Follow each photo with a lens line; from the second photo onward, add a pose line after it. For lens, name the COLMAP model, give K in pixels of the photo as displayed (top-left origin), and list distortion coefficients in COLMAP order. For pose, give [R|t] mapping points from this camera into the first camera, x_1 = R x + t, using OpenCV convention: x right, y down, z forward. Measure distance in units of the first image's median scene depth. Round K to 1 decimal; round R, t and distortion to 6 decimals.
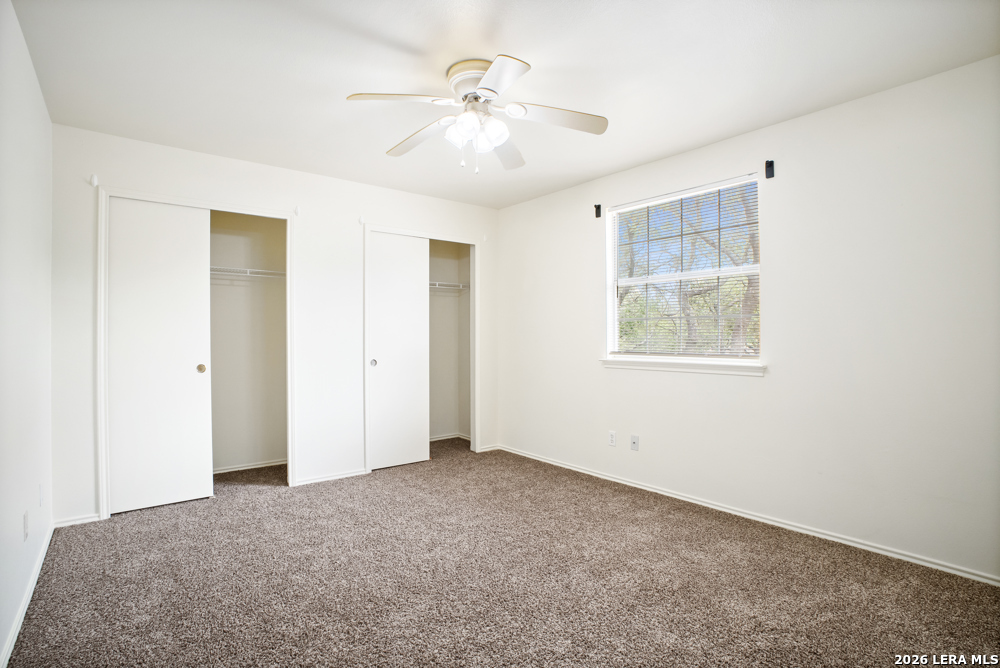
lens RADIAL K [[491.2, 0, 494.1], [0, 491.2, 337.8], [0, 0, 1]] dist [-0.072612, 0.027271]
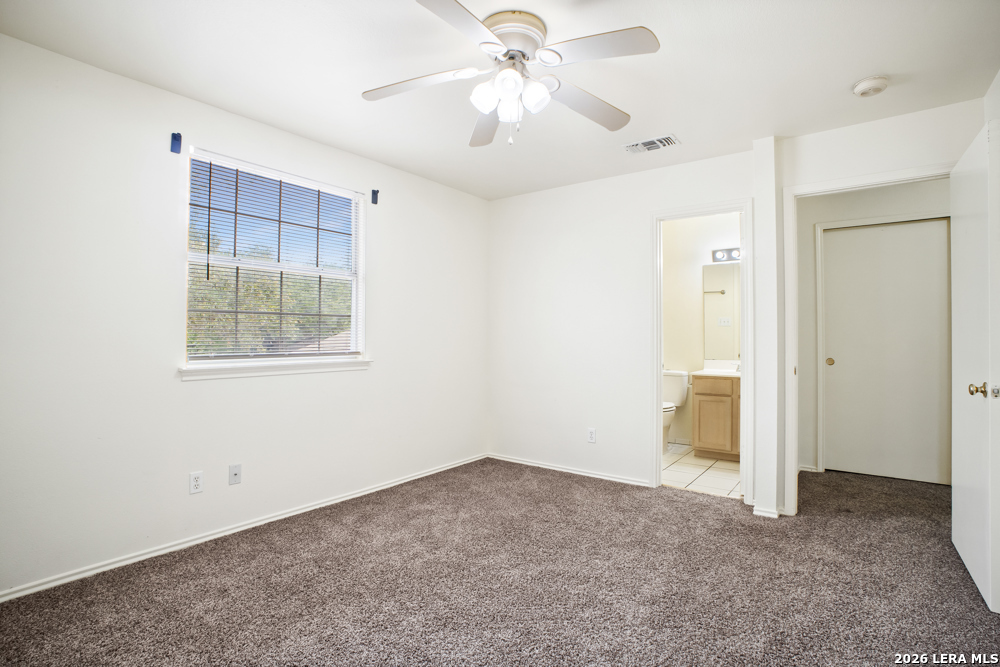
lens RADIAL K [[498.1, 0, 497.4], [0, 498.1, 328.9], [0, 0, 1]] dist [-0.072433, 0.028022]
pose [[-0.263645, 0.012749, 0.964536, -0.608964], [-0.004270, 0.999887, -0.014383, -0.001710], [-0.964610, -0.007911, -0.263561, 0.889013]]
